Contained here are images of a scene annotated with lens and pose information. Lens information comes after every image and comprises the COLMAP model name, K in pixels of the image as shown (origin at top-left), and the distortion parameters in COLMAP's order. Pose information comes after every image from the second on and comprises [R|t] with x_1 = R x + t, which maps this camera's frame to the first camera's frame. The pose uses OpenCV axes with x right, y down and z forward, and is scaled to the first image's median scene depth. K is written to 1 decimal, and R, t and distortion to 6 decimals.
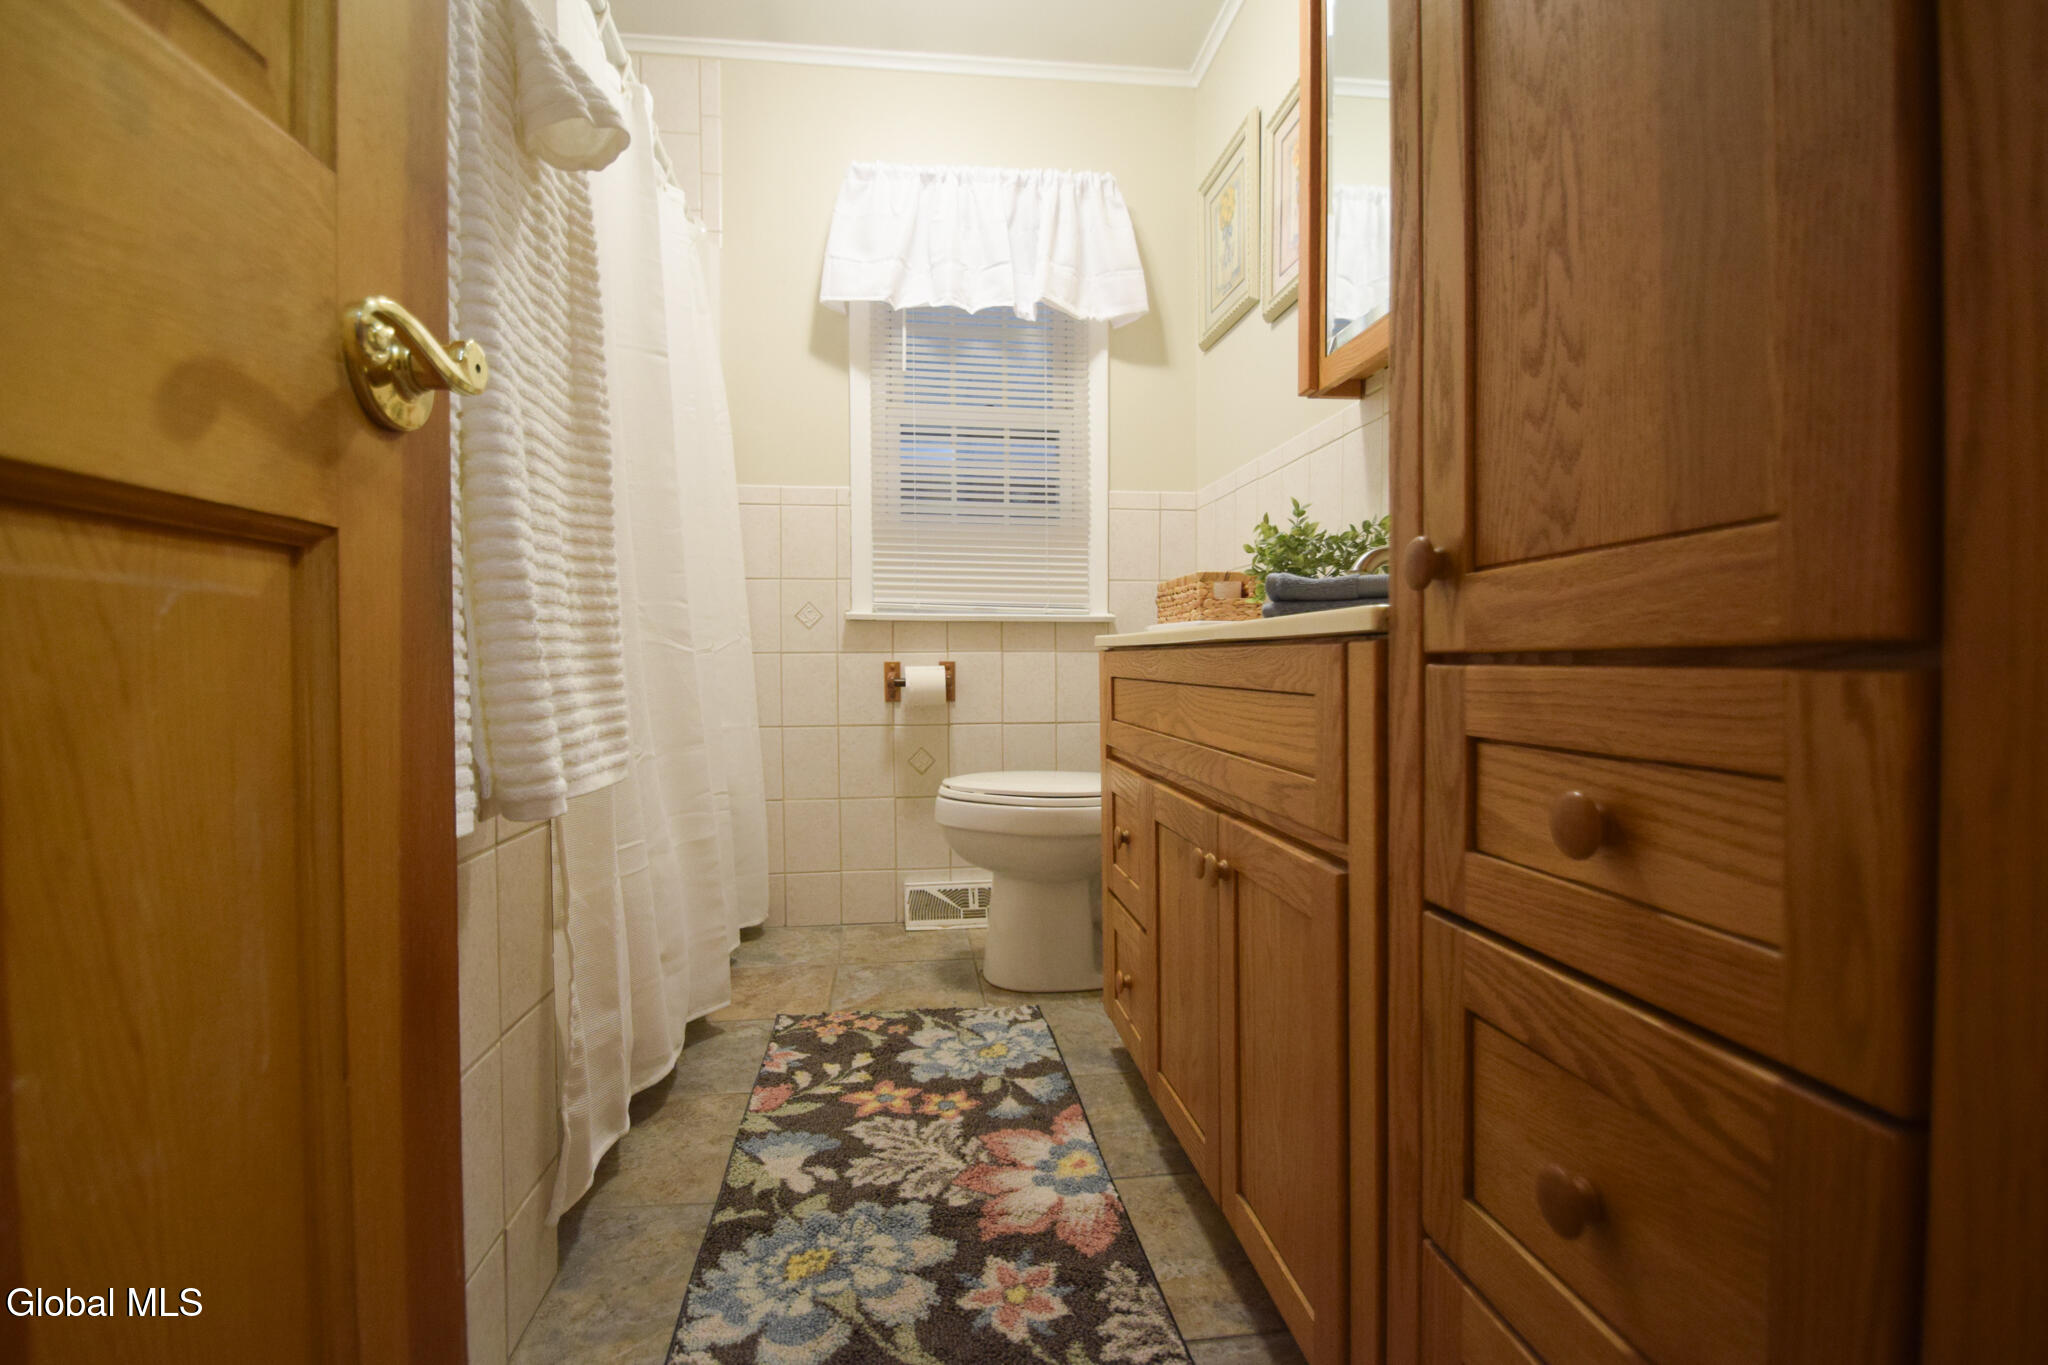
lens RADIAL K [[953.4, 0, 1017.6], [0, 953.4, 686.7], [0, 0, 1]] dist [-0.007108, 0.000898]
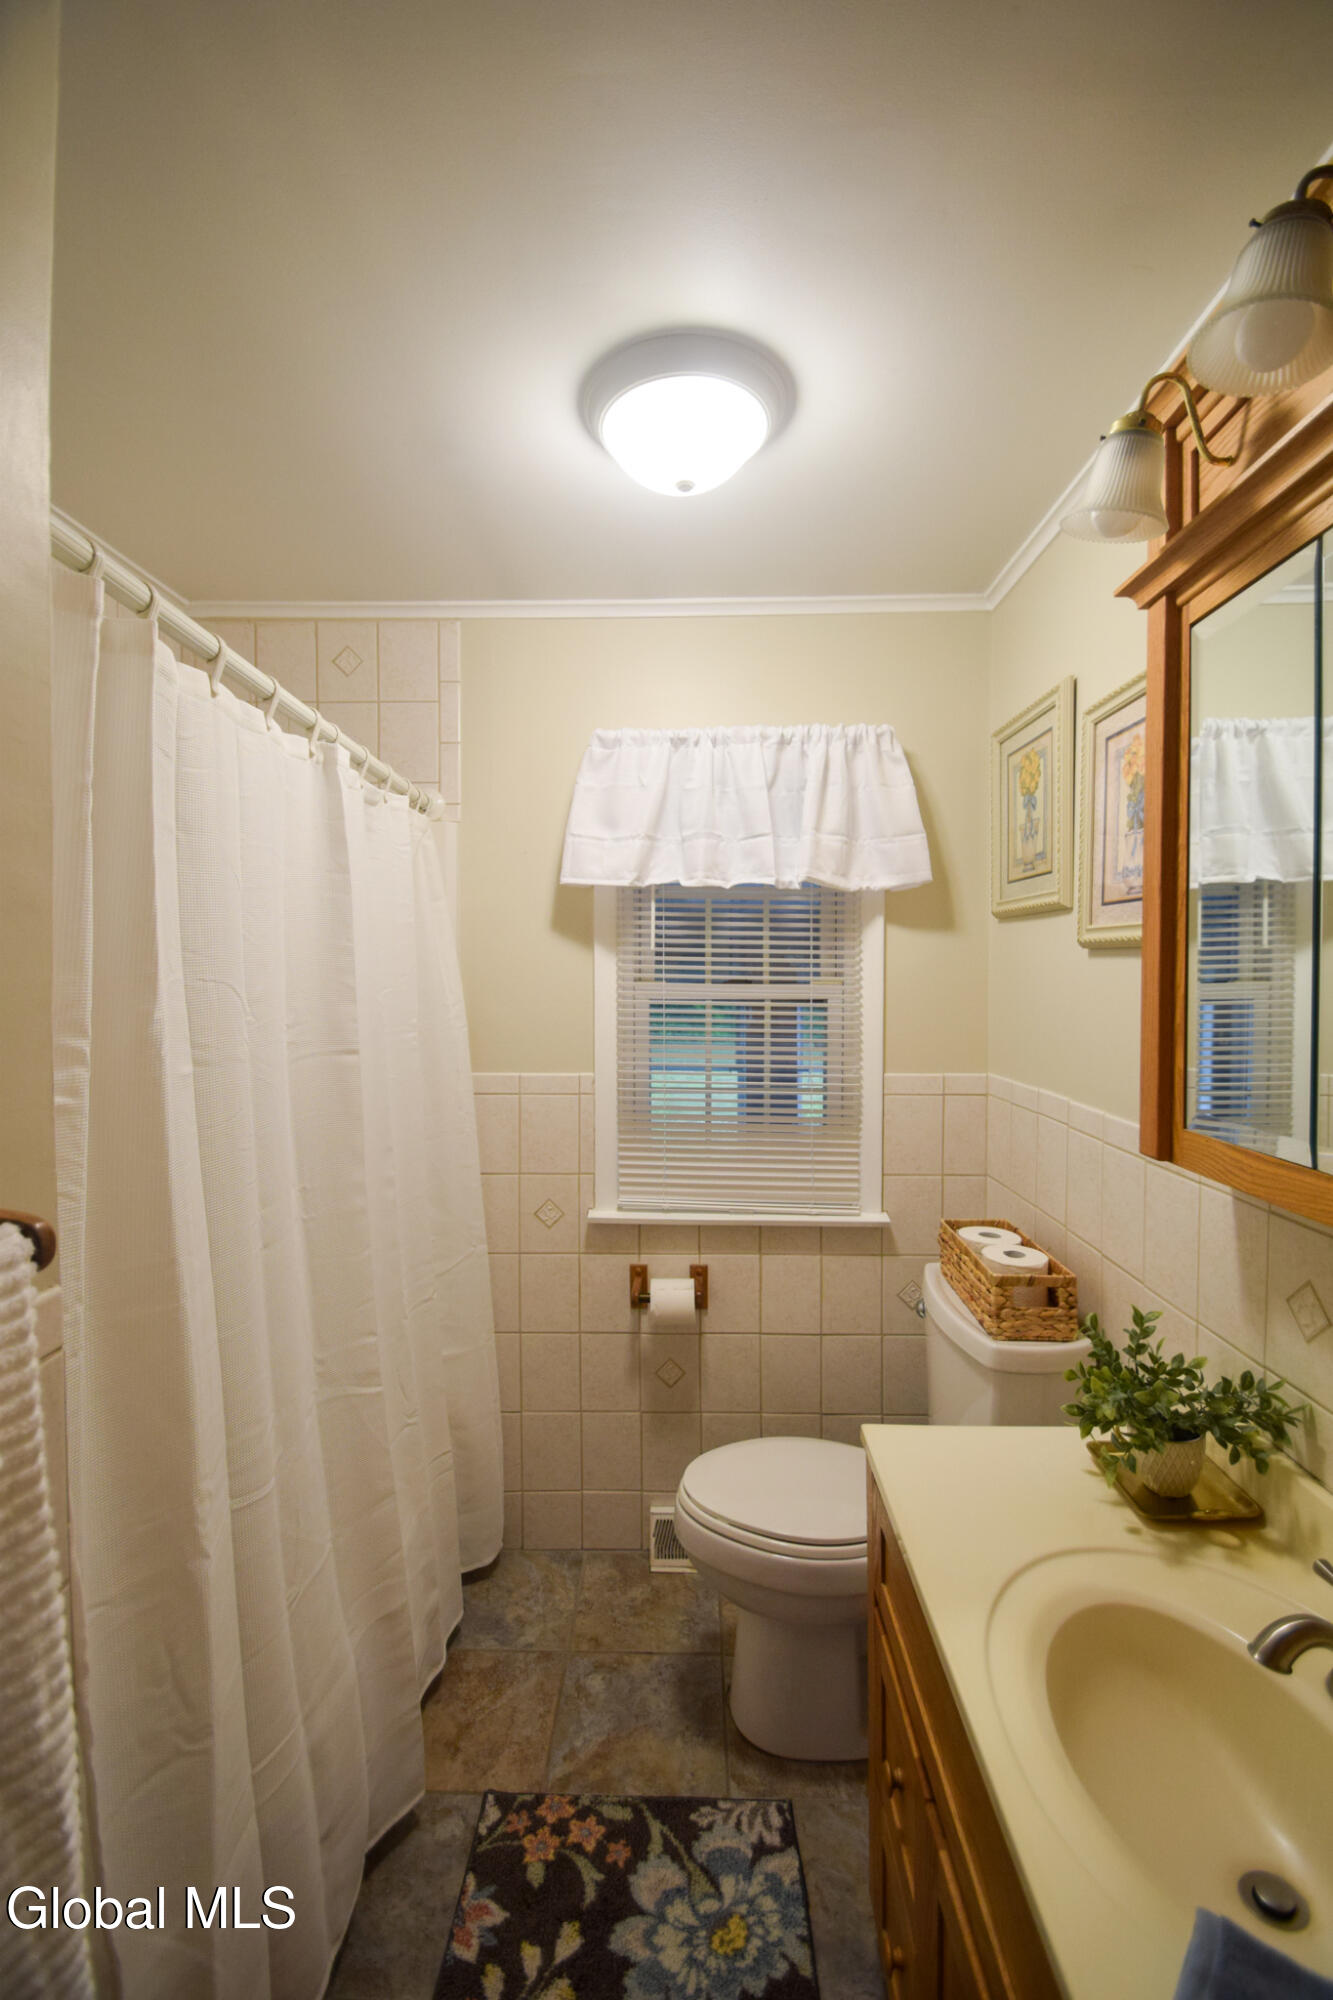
lens RADIAL K [[875.4, 0, 675.5], [0, 875.4, 985.2], [0, 0, 1]] dist [0.001366, -0.011000]
pose [[0.990023, 0.005940, -0.140777, 0.023935], [-0.007418, 0.999923, -0.009973, -0.359511], [0.140707, 0.010917, 0.989991, 0.223492]]
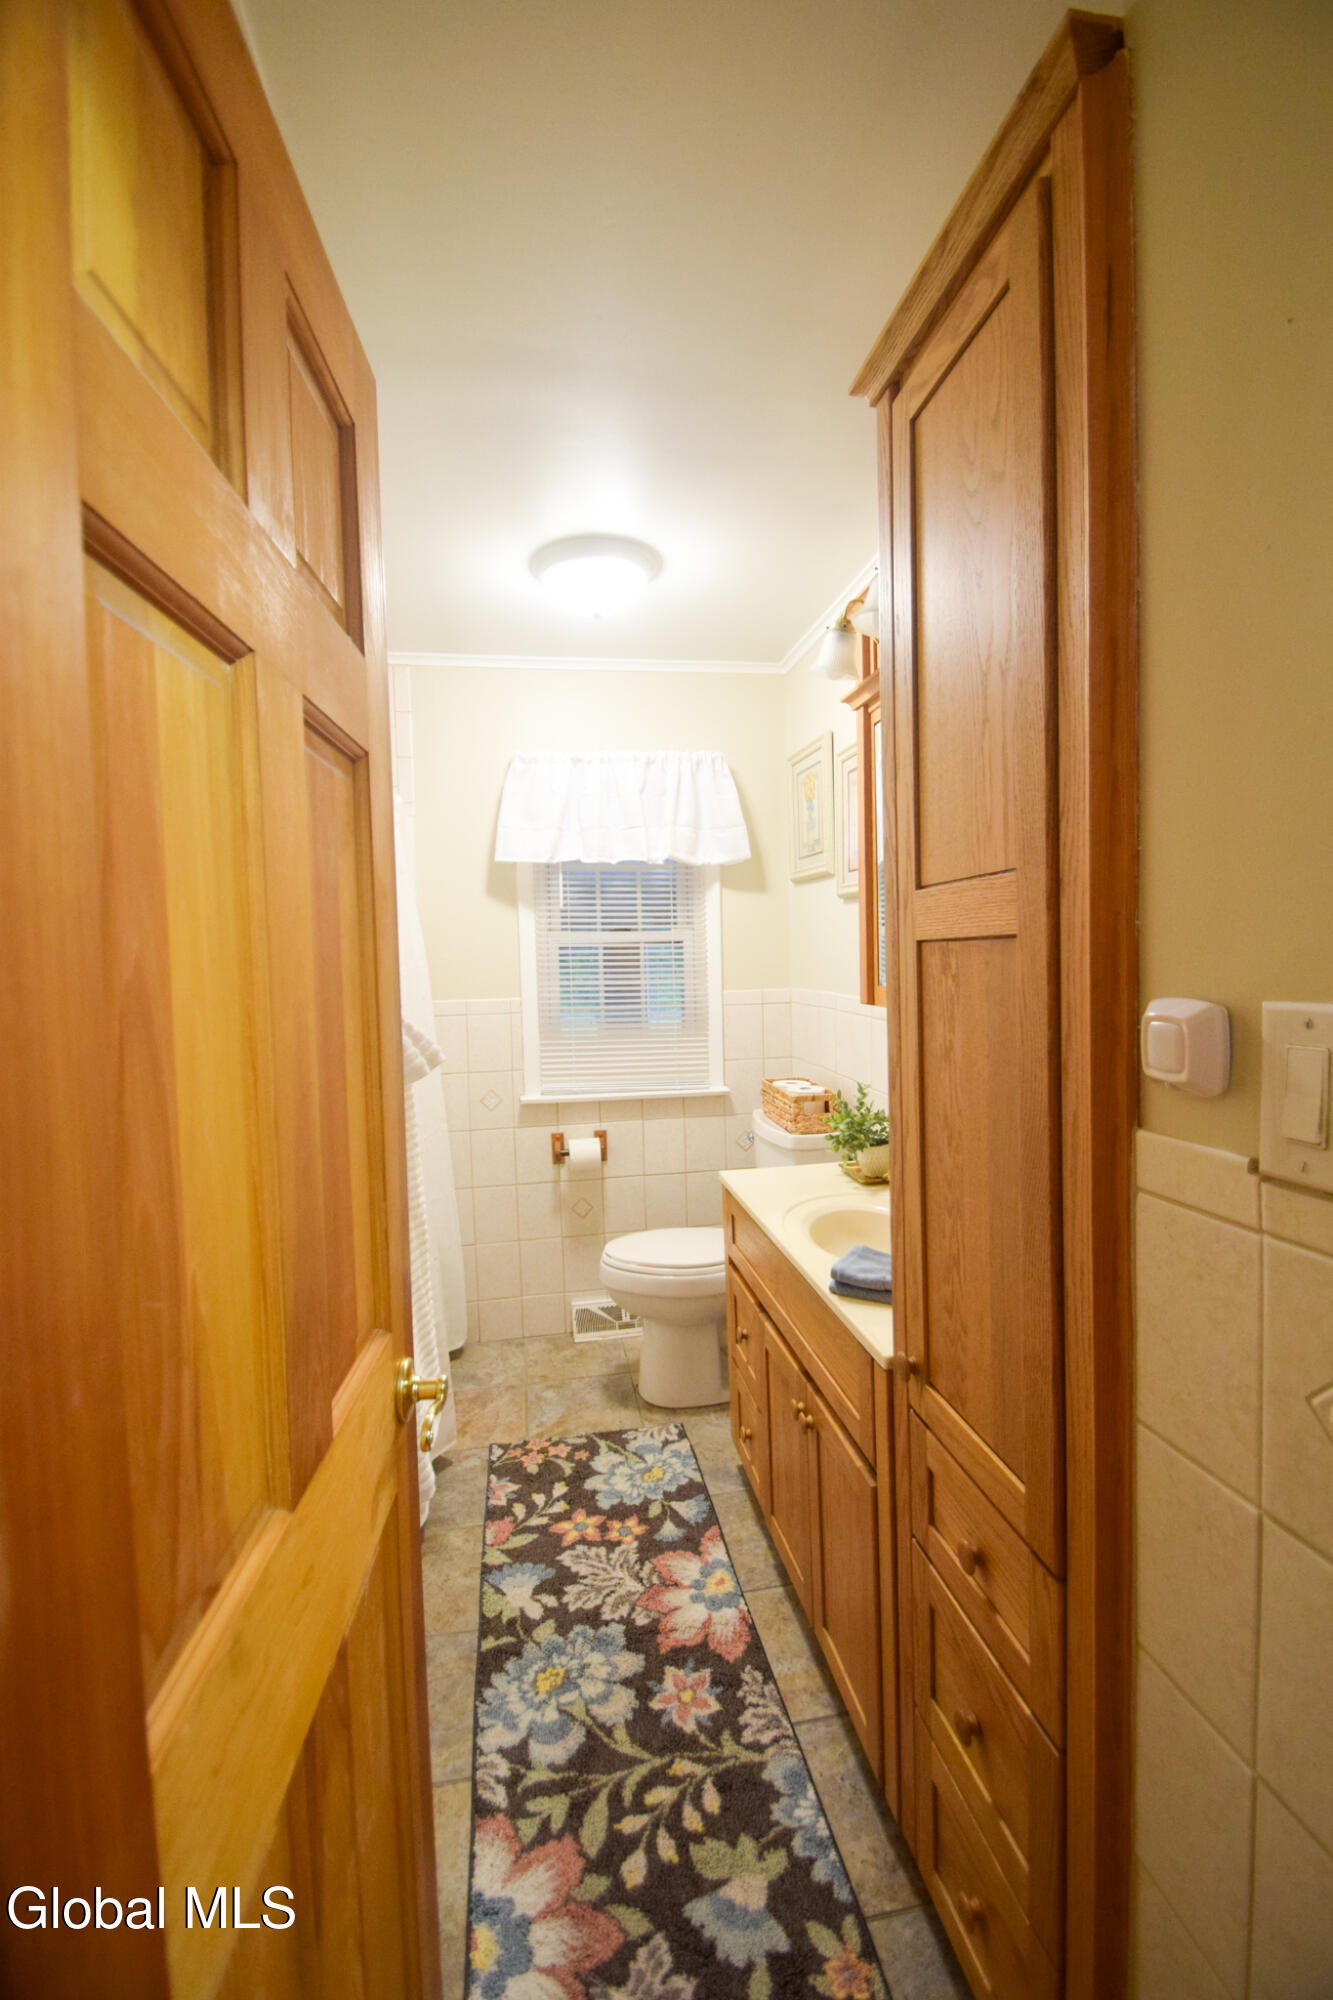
lens RADIAL K [[875.4, 0, 680.4], [0, 875.4, 990.8], [0, 0, 1]] dist [0.001366, -0.011000]
pose [[0.998233, -0.024414, 0.054176, -0.032540], [0.023278, 0.999498, 0.021501, -0.300626], [-0.054674, -0.020202, 0.998300, -0.225643]]
